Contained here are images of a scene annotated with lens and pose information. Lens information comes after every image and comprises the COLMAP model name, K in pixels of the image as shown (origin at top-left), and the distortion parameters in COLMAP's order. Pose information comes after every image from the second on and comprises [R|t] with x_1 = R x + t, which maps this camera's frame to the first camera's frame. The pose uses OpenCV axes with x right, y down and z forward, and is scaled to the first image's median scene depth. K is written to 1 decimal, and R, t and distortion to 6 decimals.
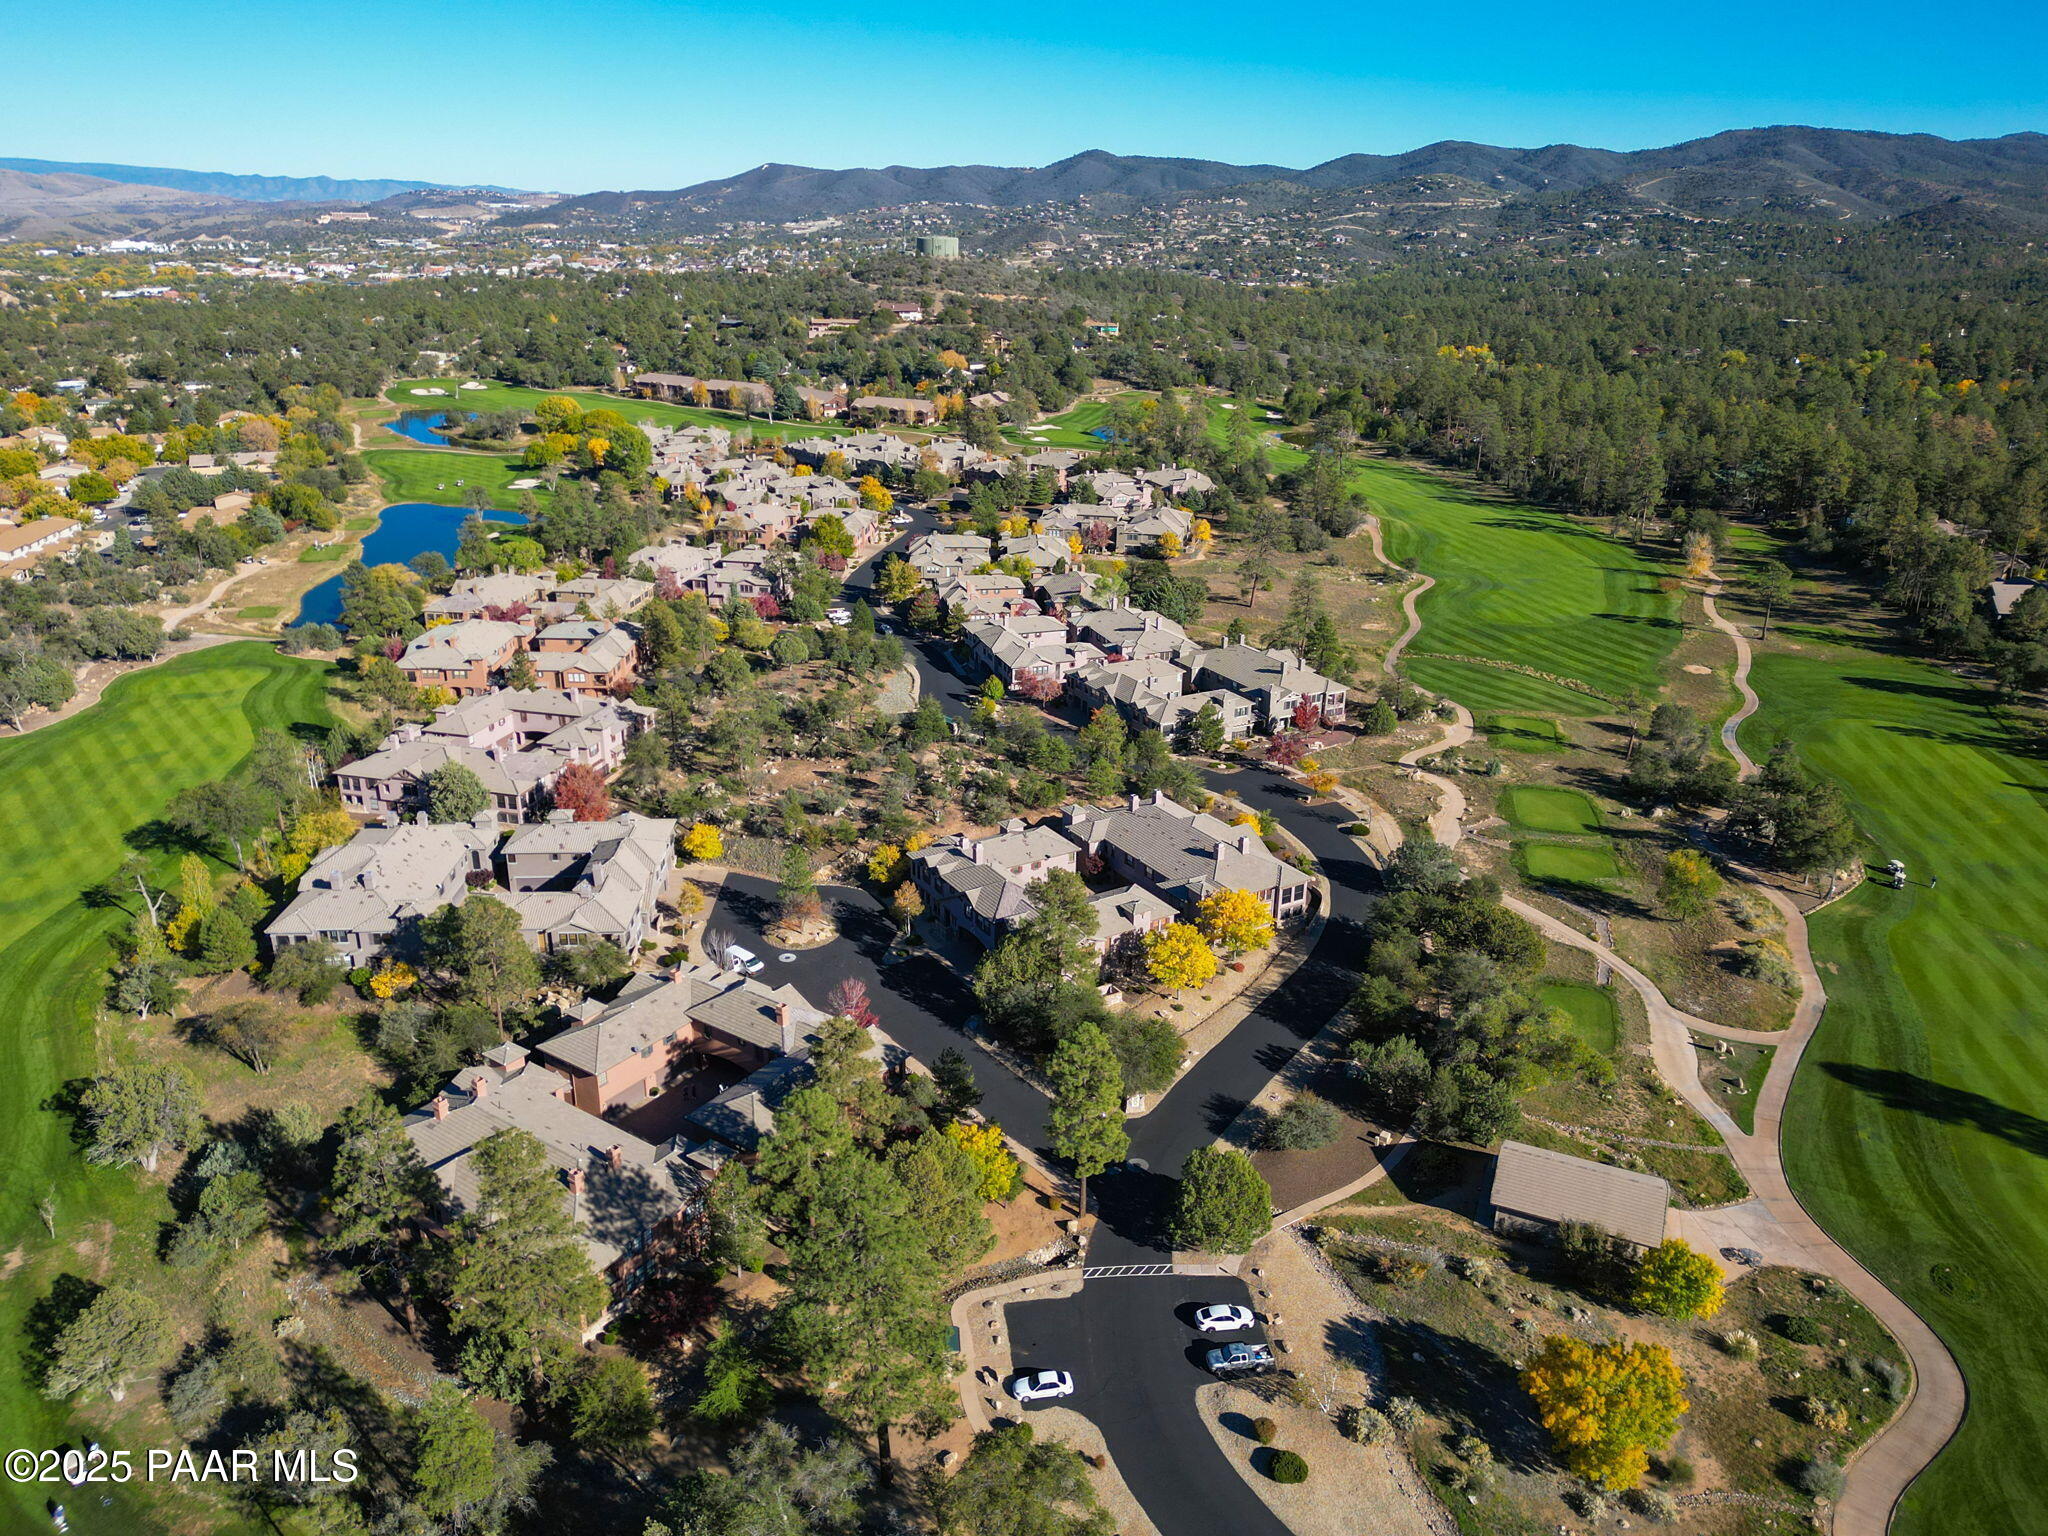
lens RADIAL K [[1441.7, 0, 1024.0], [0, 1441.7, 768.0], [0, 0, 1]] dist [0.067697, -0.072524]
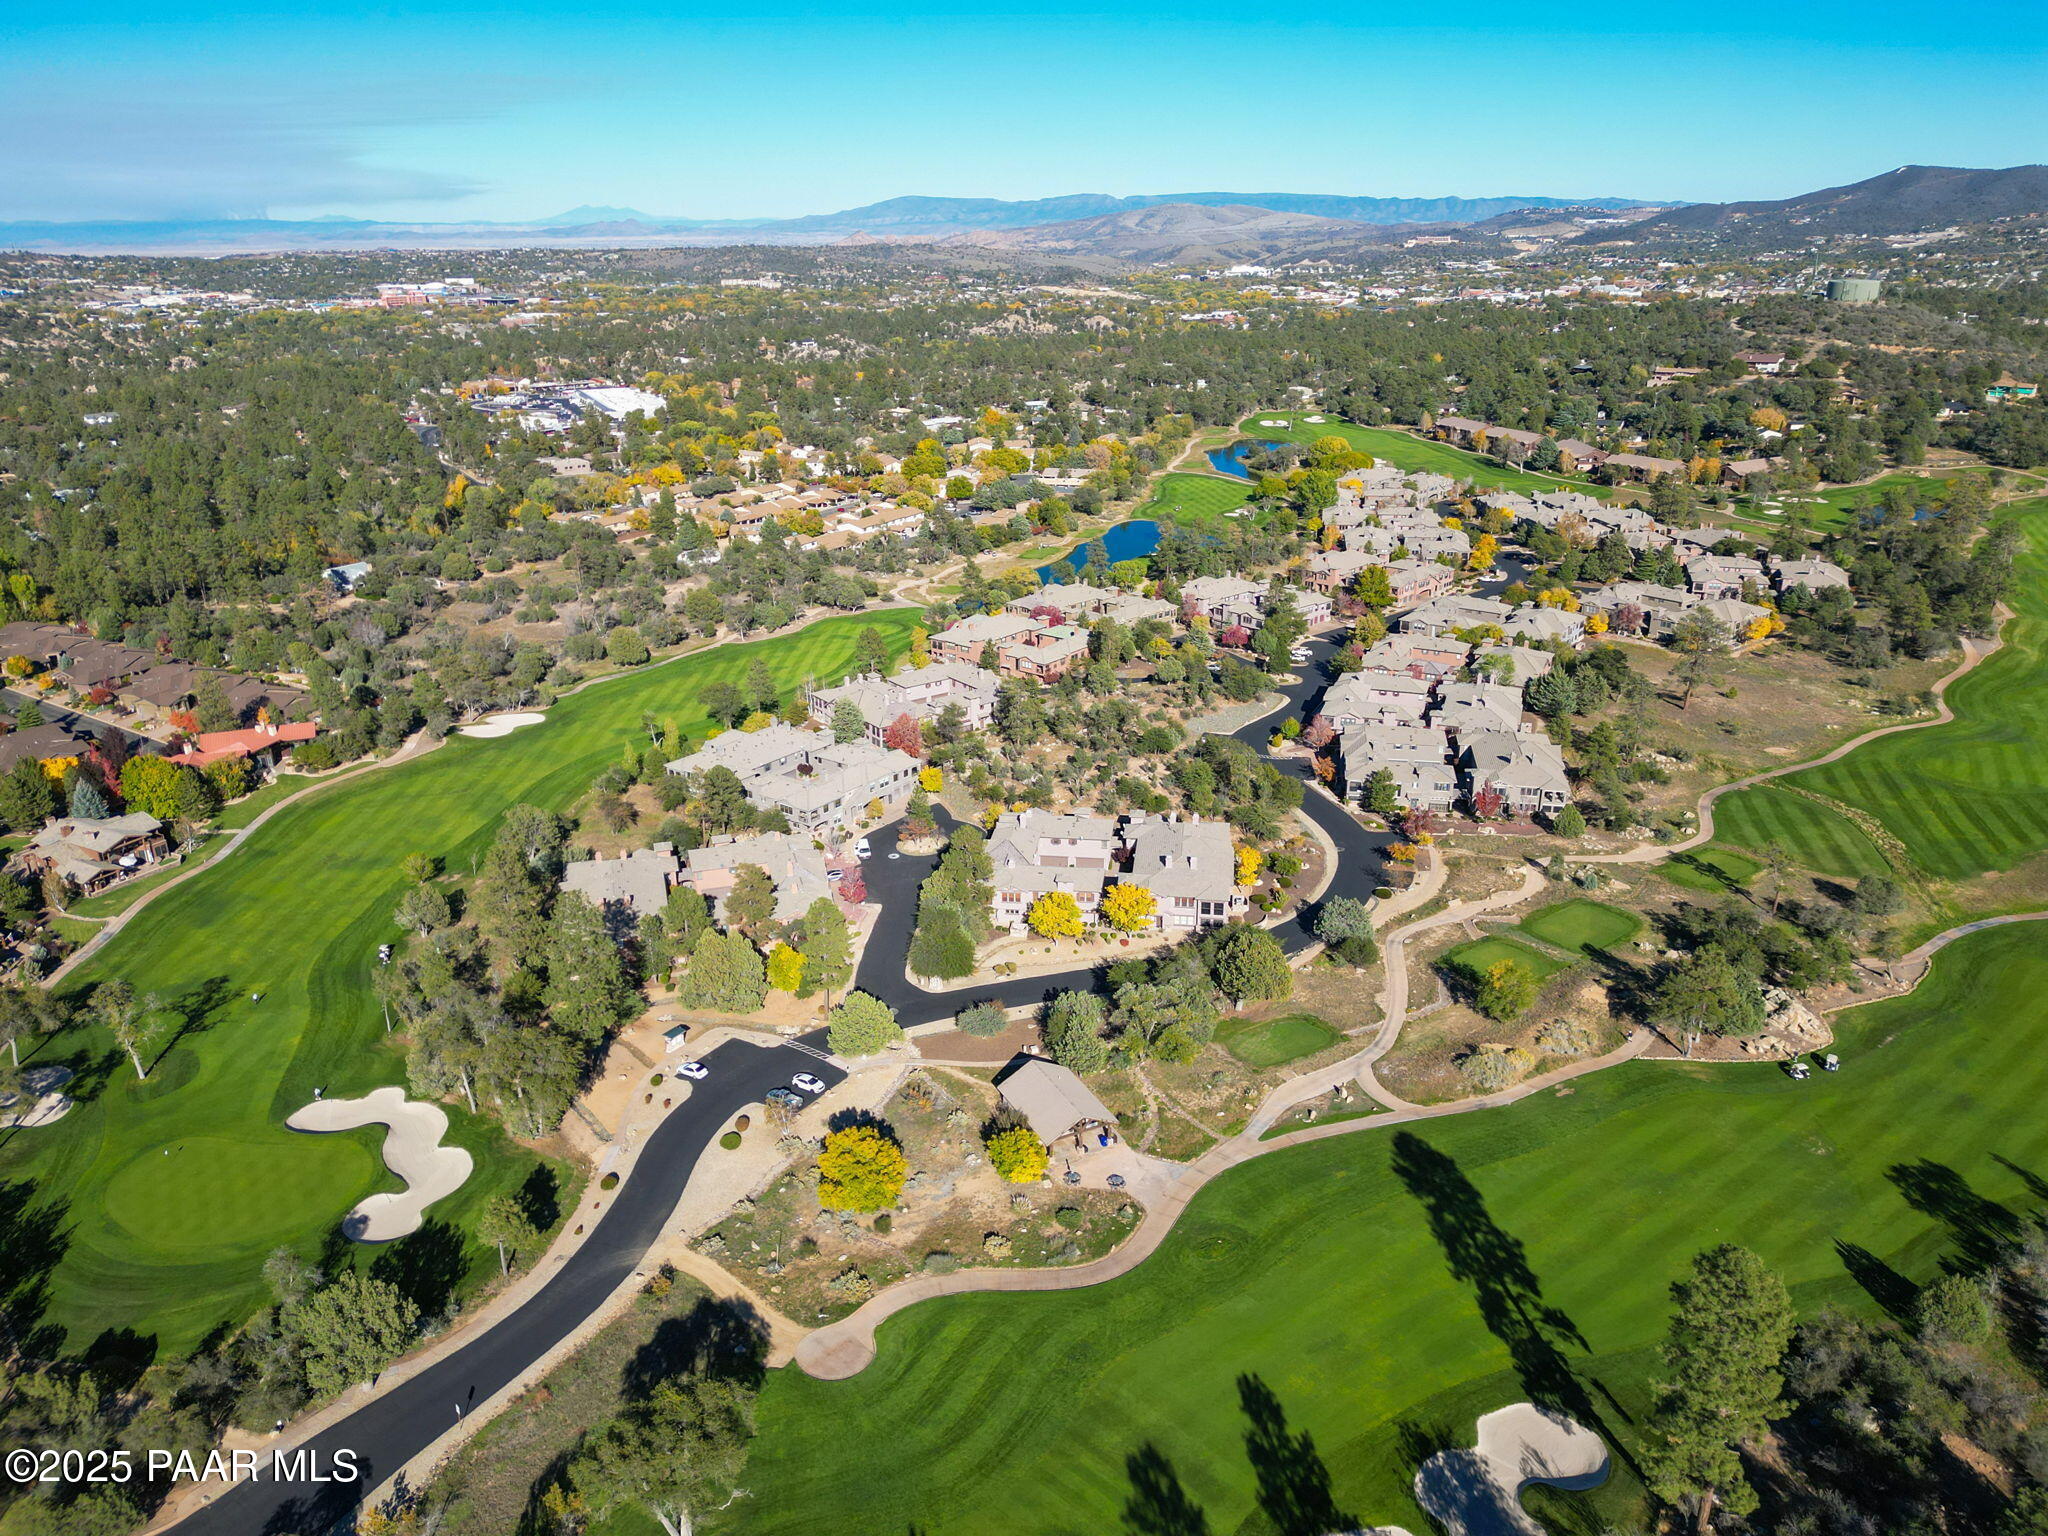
lens RADIAL K [[1441.7, 0, 1024.0], [0, 1441.7, 768.0], [0, 0, 1]] dist [0.067697, -0.072524]
pose [[0.772413, 0.204988, -0.601130, 0.221165], [-0.209548, 0.975736, 0.063474, -0.021941], [0.599556, 0.076938, 0.796626, -0.032284]]
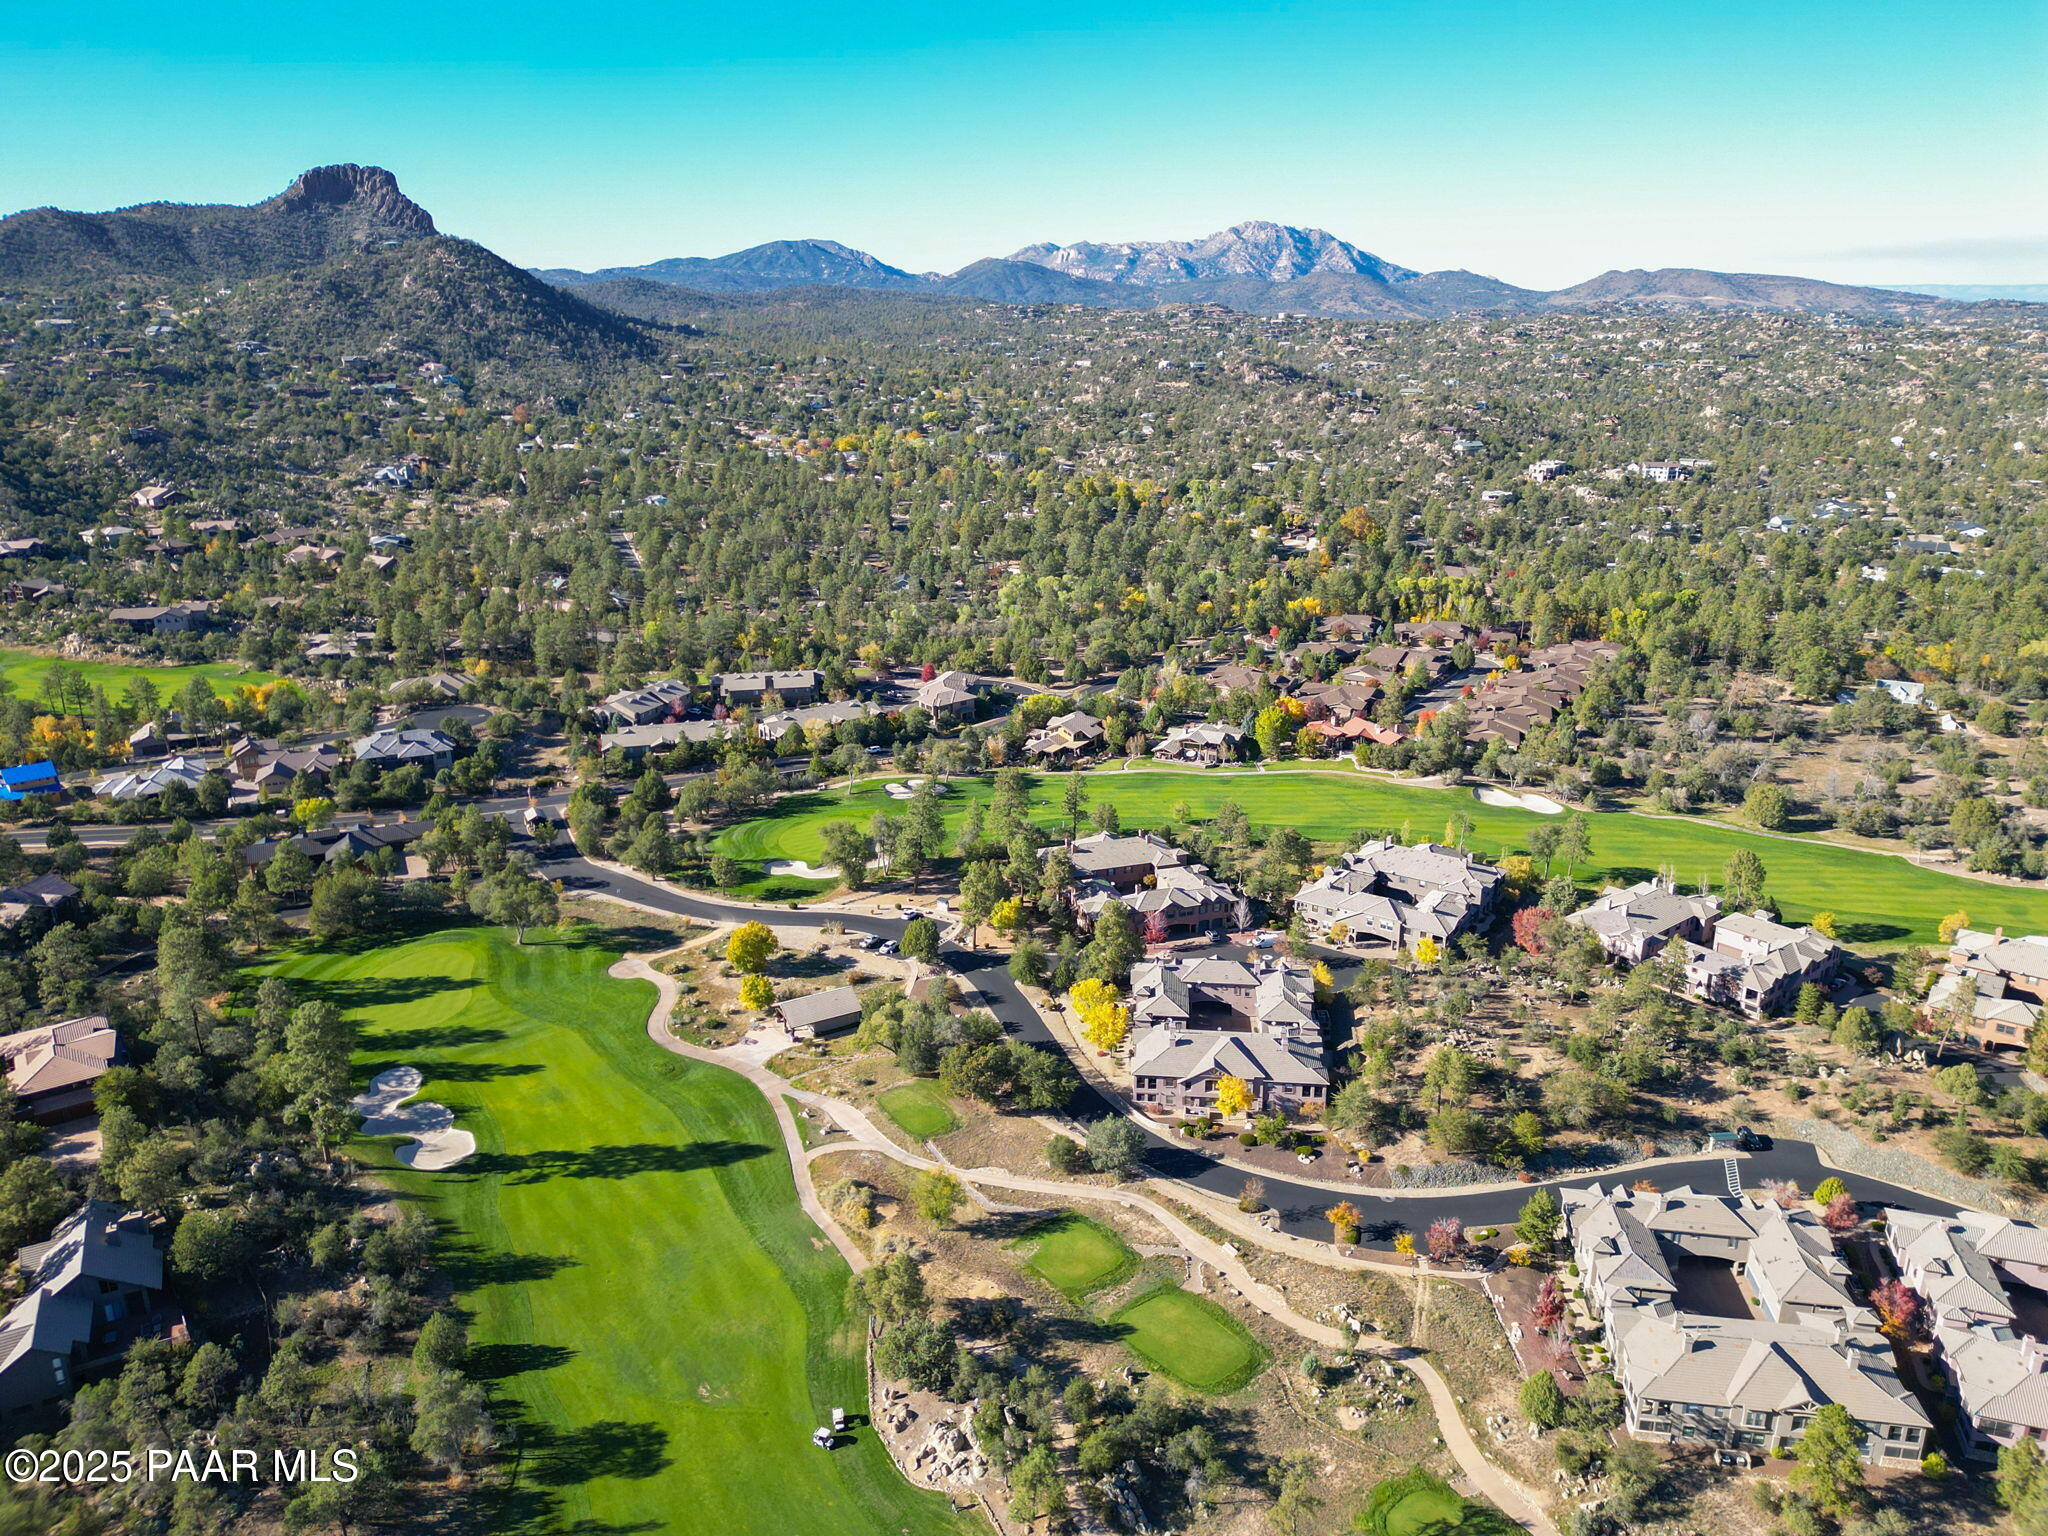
lens RADIAL K [[1441.7, 0, 1024.0], [0, 1441.7, 768.0], [0, 0, 1]] dist [0.067697, -0.072524]
pose [[-0.595657, 0.239683, -0.766645, 0.331734], [-0.299242, 0.819520, 0.488714, -0.211385], [0.745417, 0.520519, -0.416430, 0.370235]]
